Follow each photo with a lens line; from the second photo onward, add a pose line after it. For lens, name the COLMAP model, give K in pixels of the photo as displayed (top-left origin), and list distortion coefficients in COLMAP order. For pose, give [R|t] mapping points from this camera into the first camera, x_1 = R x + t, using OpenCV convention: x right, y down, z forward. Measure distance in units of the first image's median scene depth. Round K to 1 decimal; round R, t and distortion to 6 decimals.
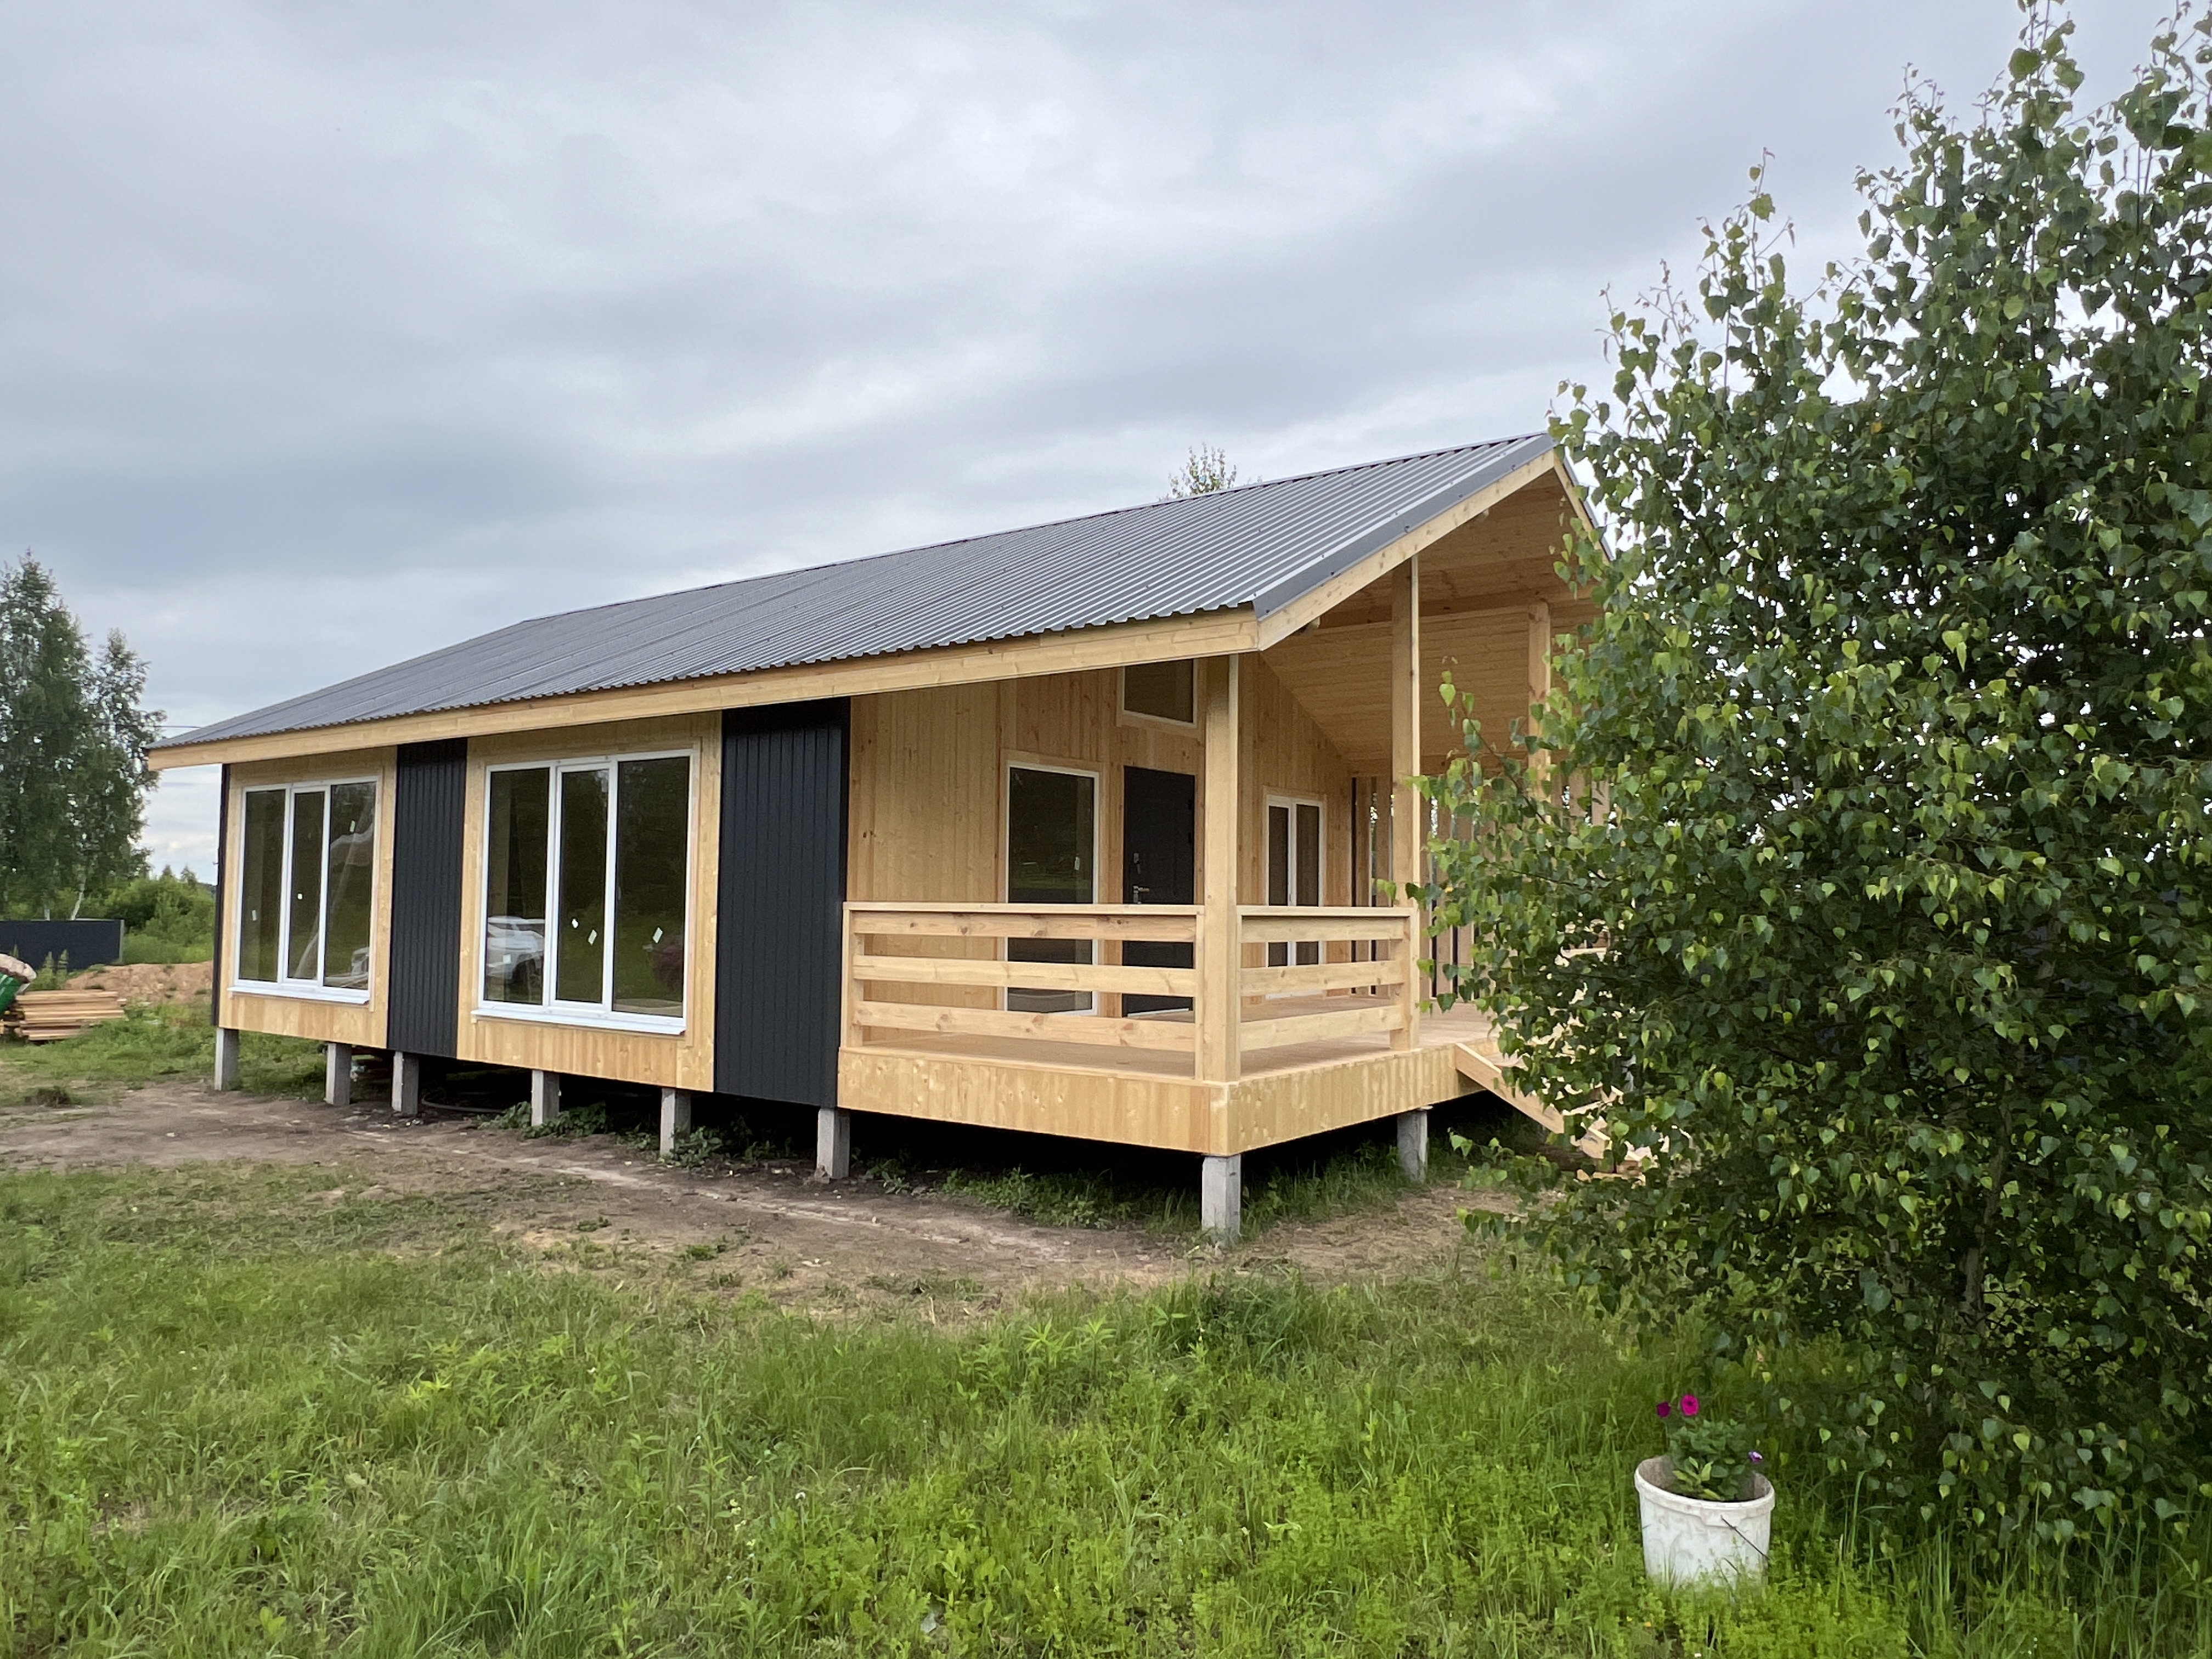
lens RADIAL K [[1470.2, 0, 1093.4], [0, 1470.2, 828.7], [0, 0, 1]] dist [-0.004208, 0.000427]
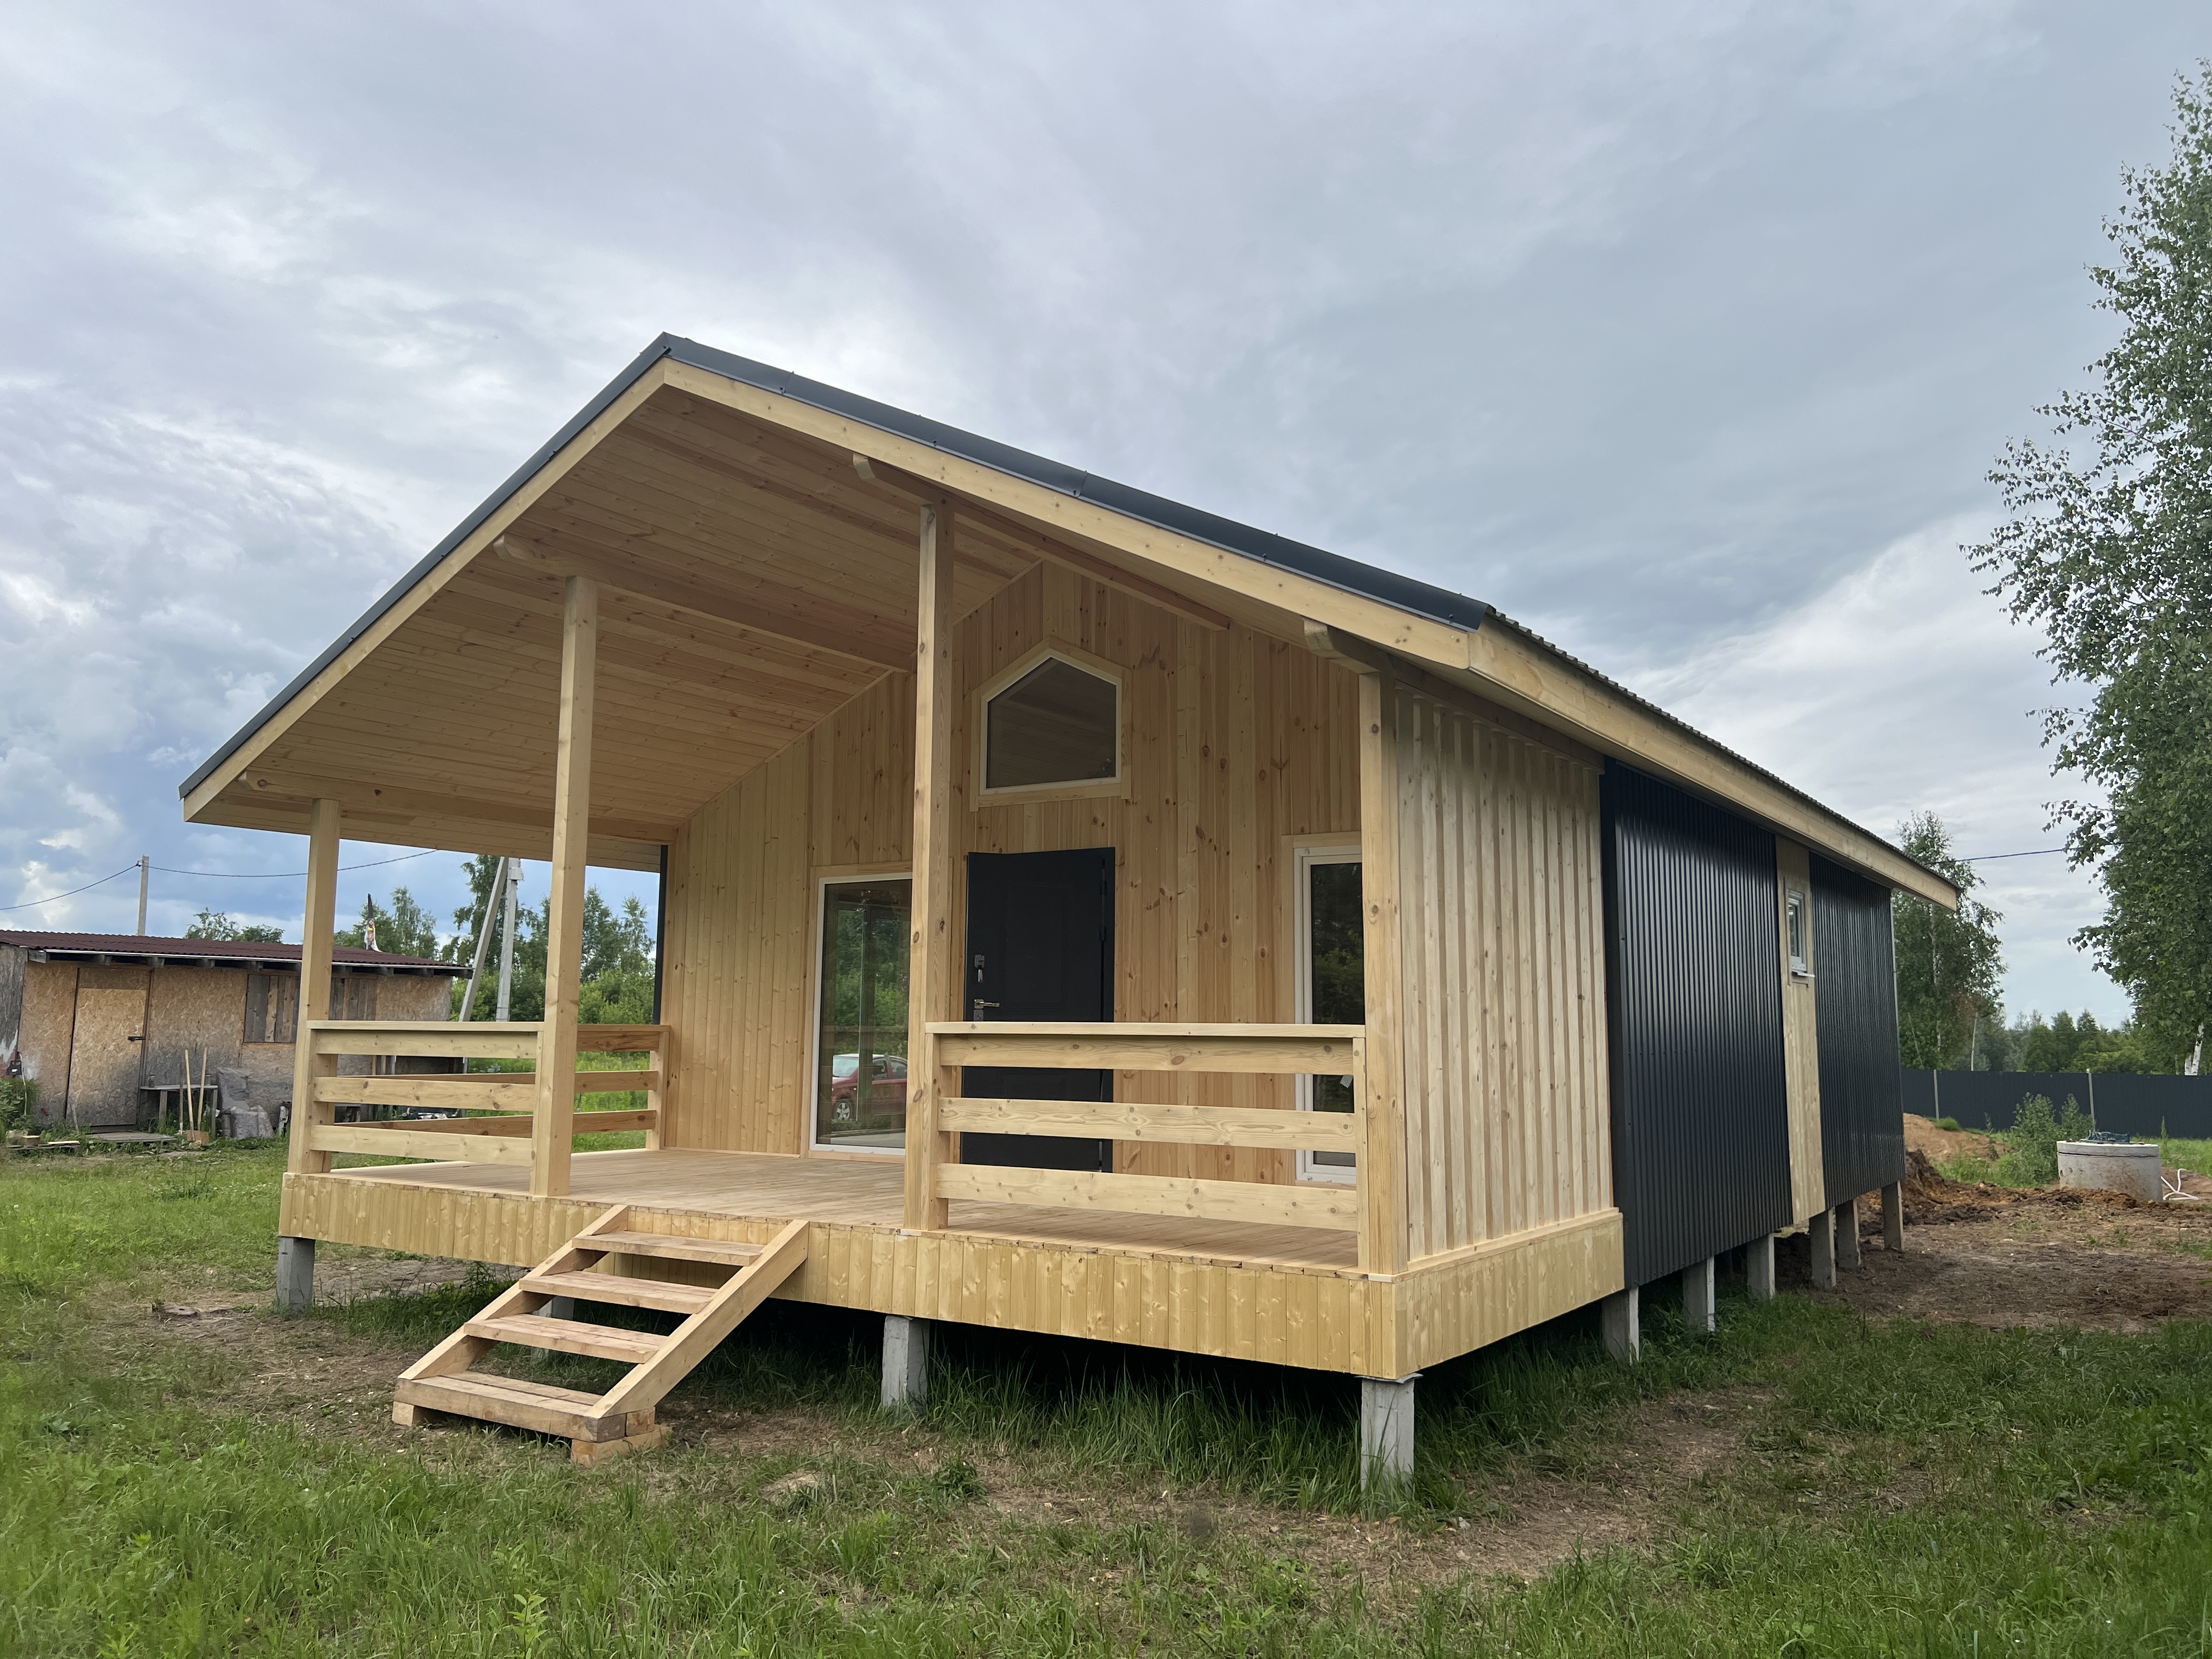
lens RADIAL K [[1643.7, 0, 1106.8], [0, 1643.7, 821.2], [0, 0, 1]] dist [0.036381, -0.040829]
pose [[0.056717, -0.141063, -0.988375, 1.169624], [0.043117, 0.989391, -0.138734, 0.085318], [0.997459, -0.034747, 0.062198, 1.265776]]
